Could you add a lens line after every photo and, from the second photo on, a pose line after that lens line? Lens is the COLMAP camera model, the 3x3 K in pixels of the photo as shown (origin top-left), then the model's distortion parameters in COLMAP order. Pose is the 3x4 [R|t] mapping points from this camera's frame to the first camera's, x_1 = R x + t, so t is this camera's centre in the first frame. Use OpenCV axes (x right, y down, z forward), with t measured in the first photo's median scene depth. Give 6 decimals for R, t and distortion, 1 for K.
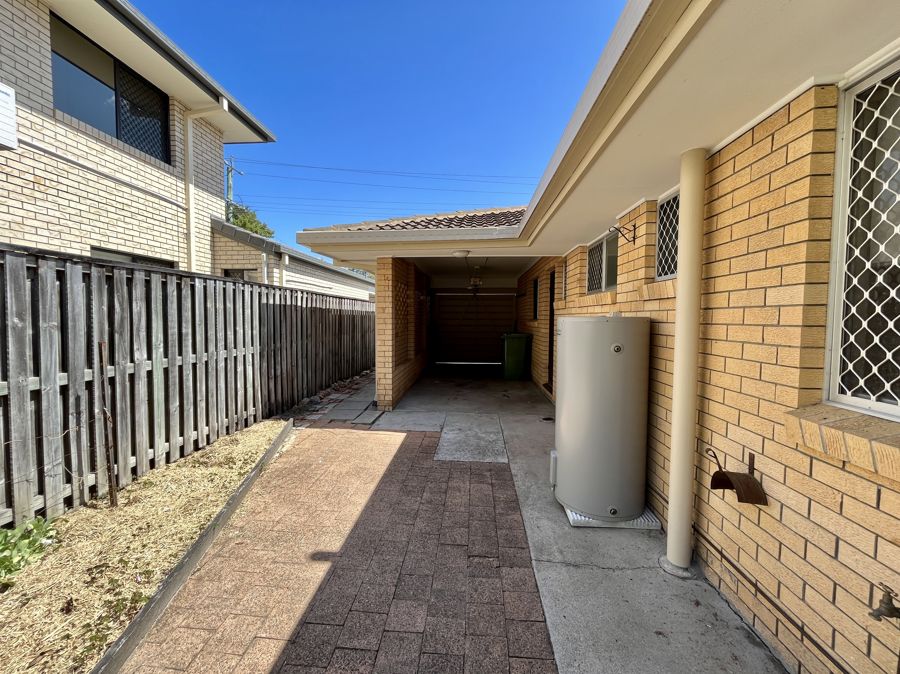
lens RADIAL K [[368.6, 0, 446.5], [0, 368.6, 334.5], [0, 0, 1]] dist [-0.001962, 0.000546]
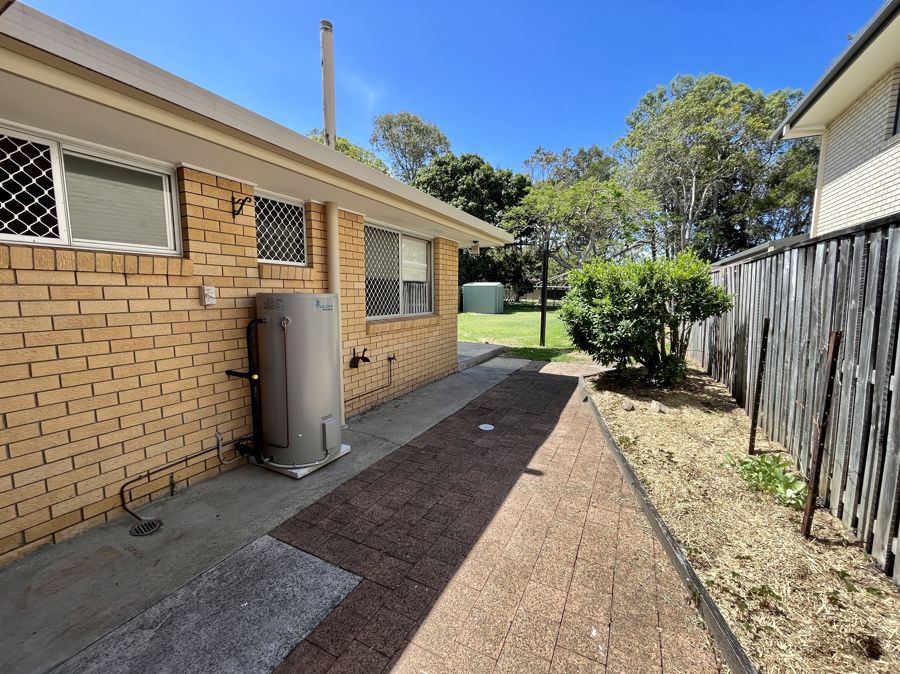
lens RADIAL K [[368.6, 0, 446.5], [0, 368.6, 334.5], [0, 0, 1]] dist [-0.001962, 0.000546]
pose [[-0.920572, -0.053907, 0.386835, -0.437120], [0.008800, 0.987315, 0.158528, -0.098155], [-0.390474, 0.149341, -0.908420, 1.860490]]
